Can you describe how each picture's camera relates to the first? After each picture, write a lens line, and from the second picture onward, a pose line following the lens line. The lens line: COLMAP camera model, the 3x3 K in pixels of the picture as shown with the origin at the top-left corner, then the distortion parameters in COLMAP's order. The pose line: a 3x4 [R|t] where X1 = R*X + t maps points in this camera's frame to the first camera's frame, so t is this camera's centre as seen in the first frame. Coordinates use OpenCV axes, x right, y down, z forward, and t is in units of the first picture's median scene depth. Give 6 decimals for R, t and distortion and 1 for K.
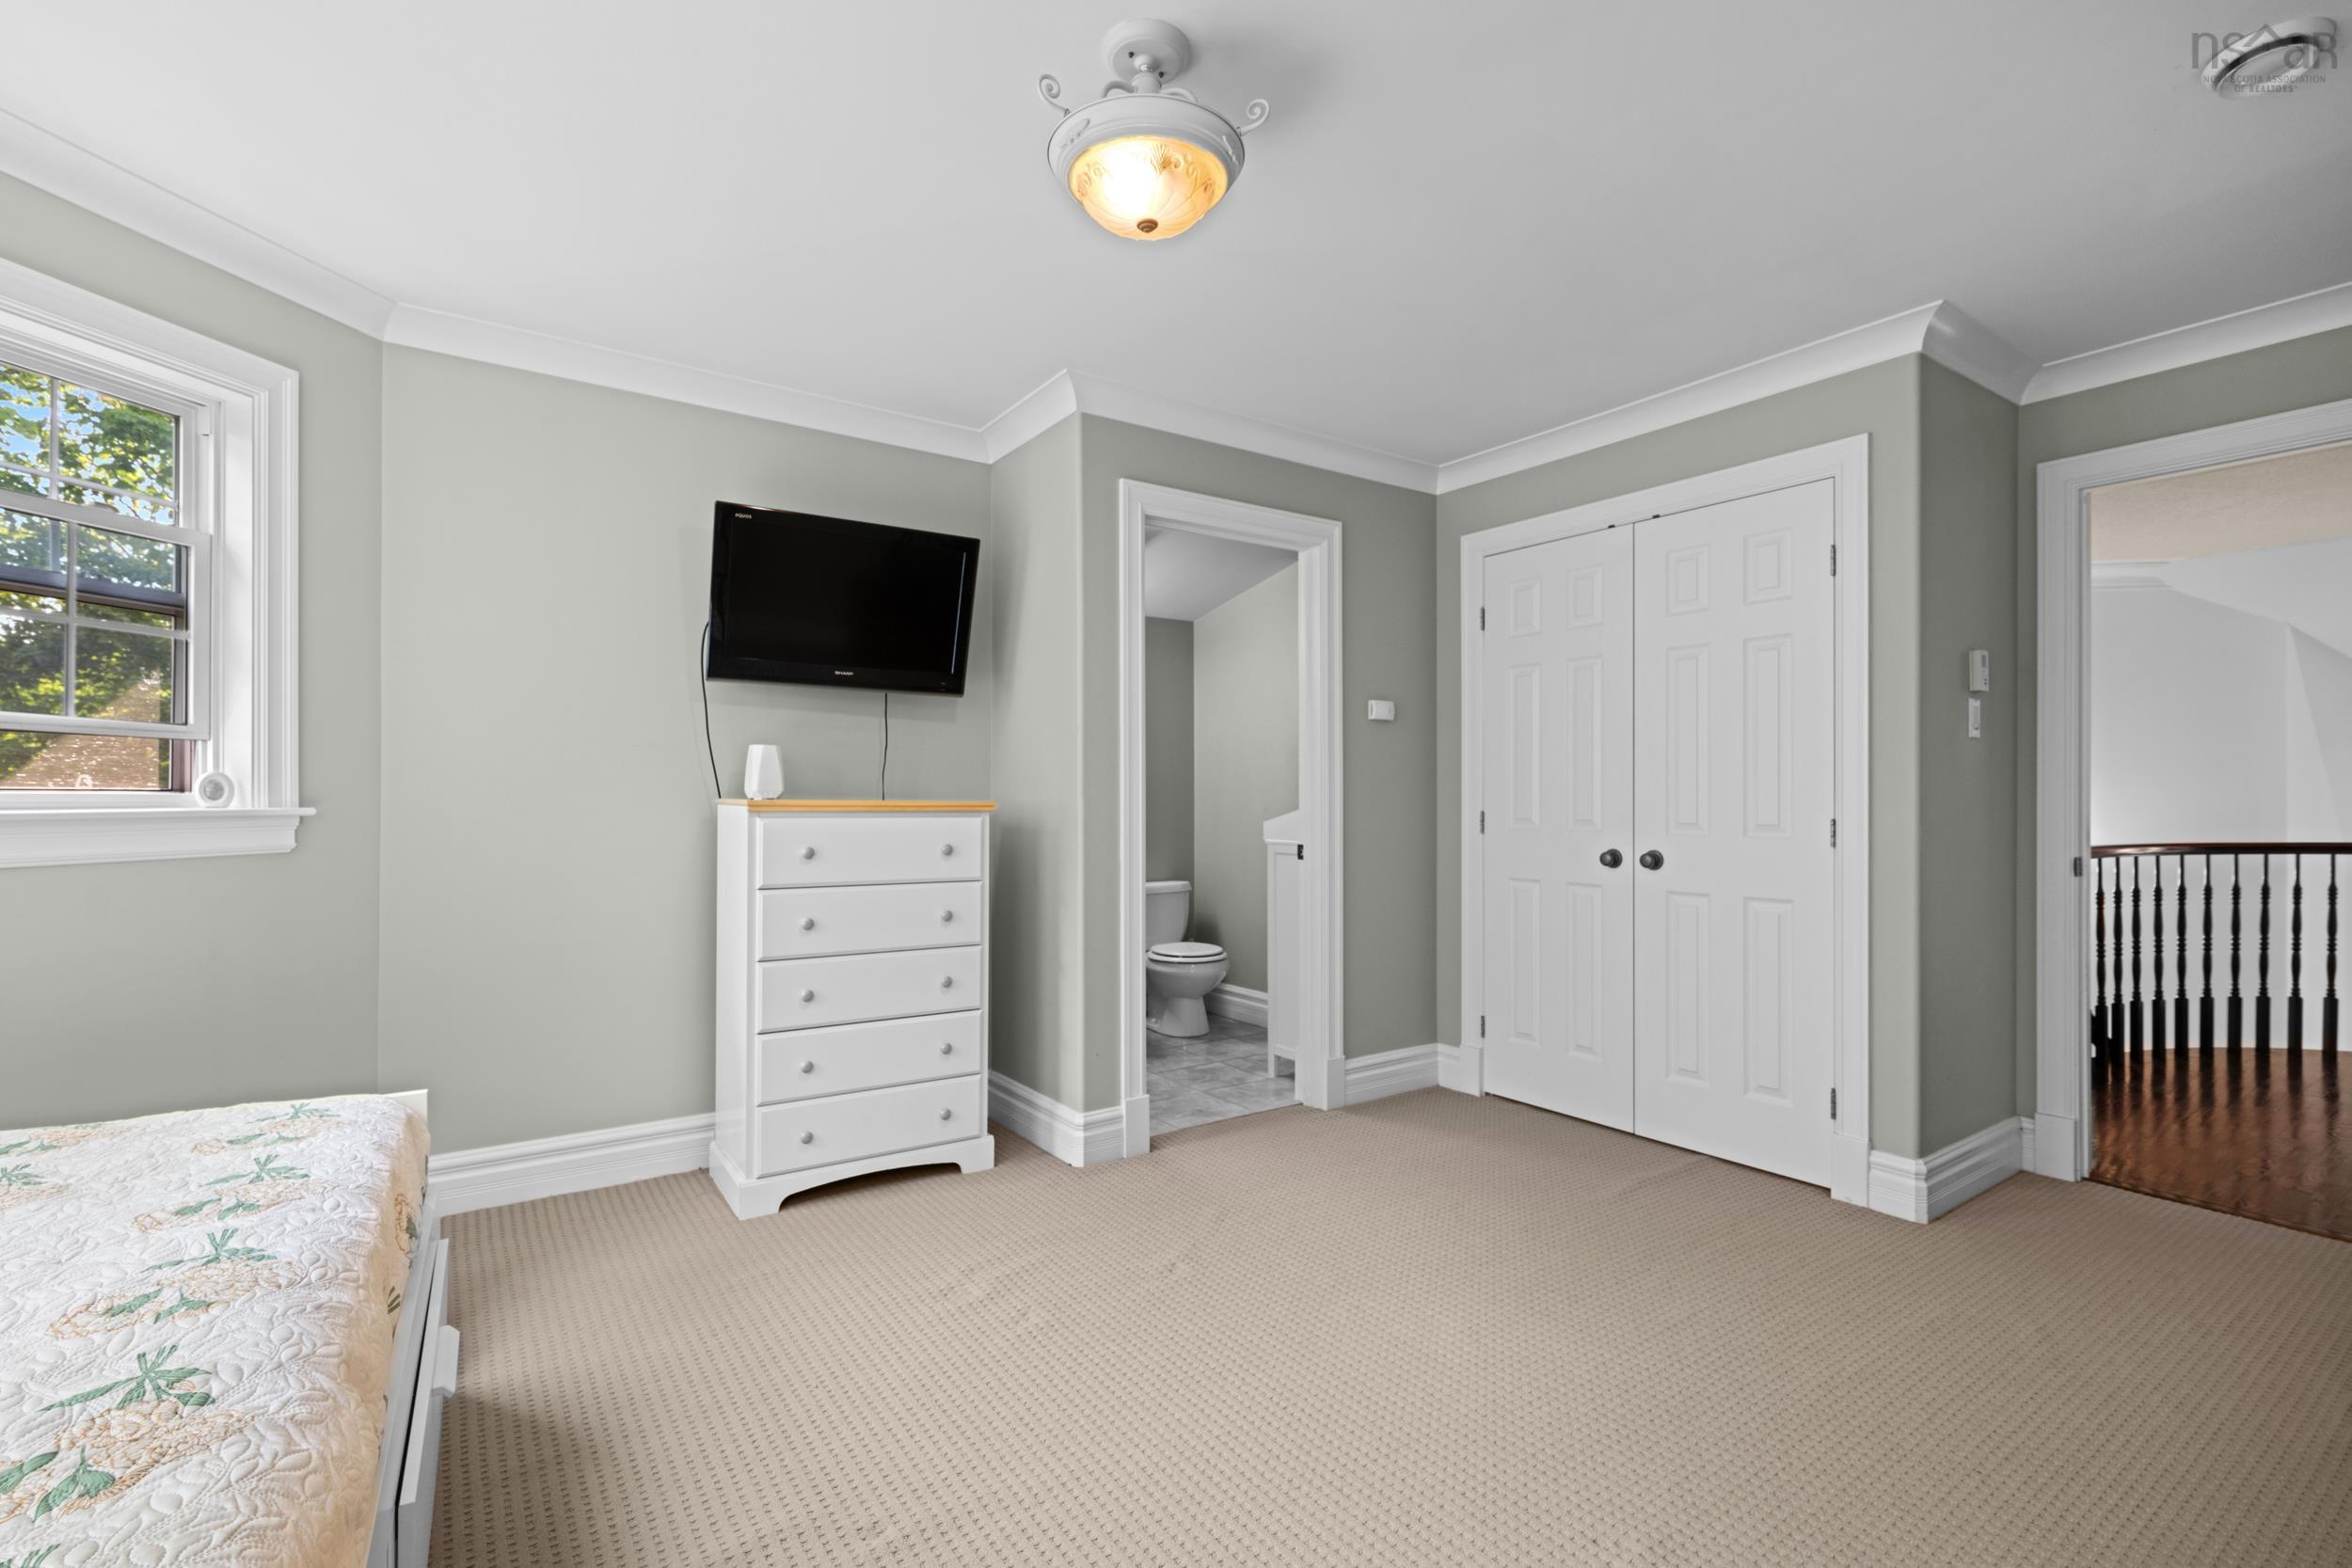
lens RADIAL K [[1046.8, 0, 1176.0], [0, 1046.8, 784.0], [0, 0, 1]] dist [-0.006966, 0.000290]
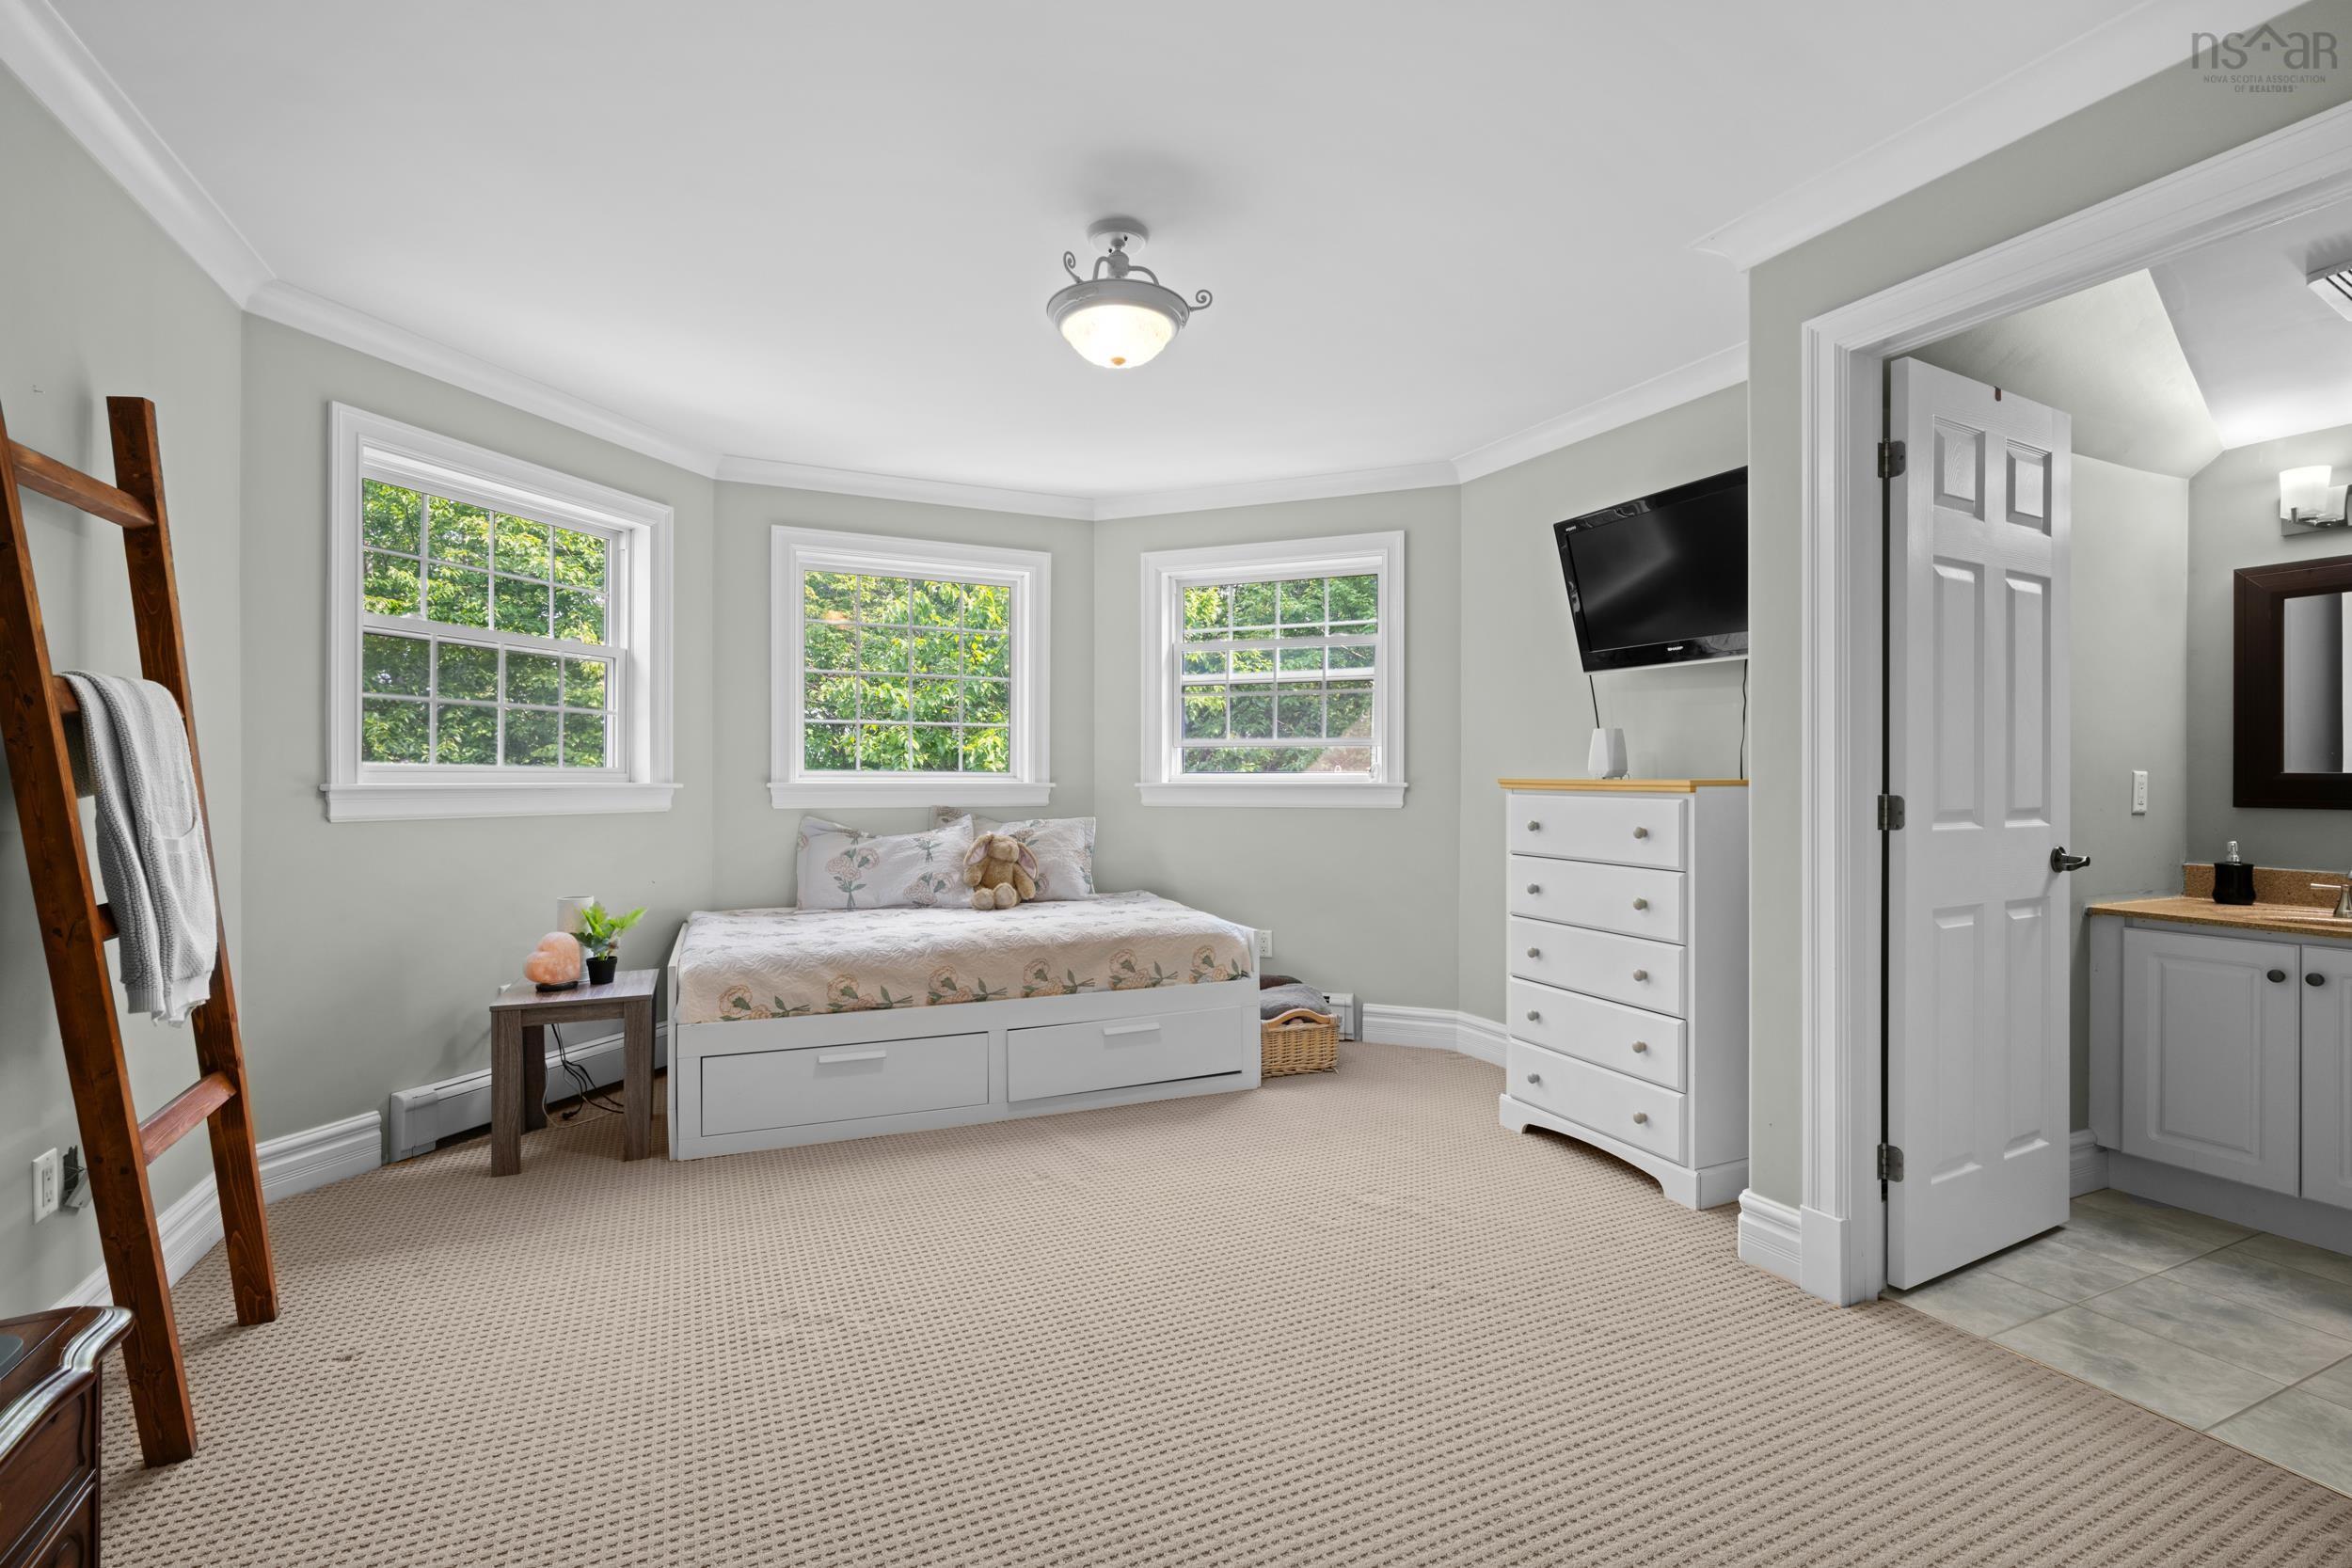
lens RADIAL K [[1046.8, 0, 1176.0], [0, 1046.8, 784.0], [0, 0, 1]] dist [-0.006966, 0.000290]
pose [[-0.173497, 0.005657, -0.984818, 0.782665], [0.013411, 0.999904, 0.003381, 0.010797], [0.984743, -0.012621, -0.173556, 0.779151]]
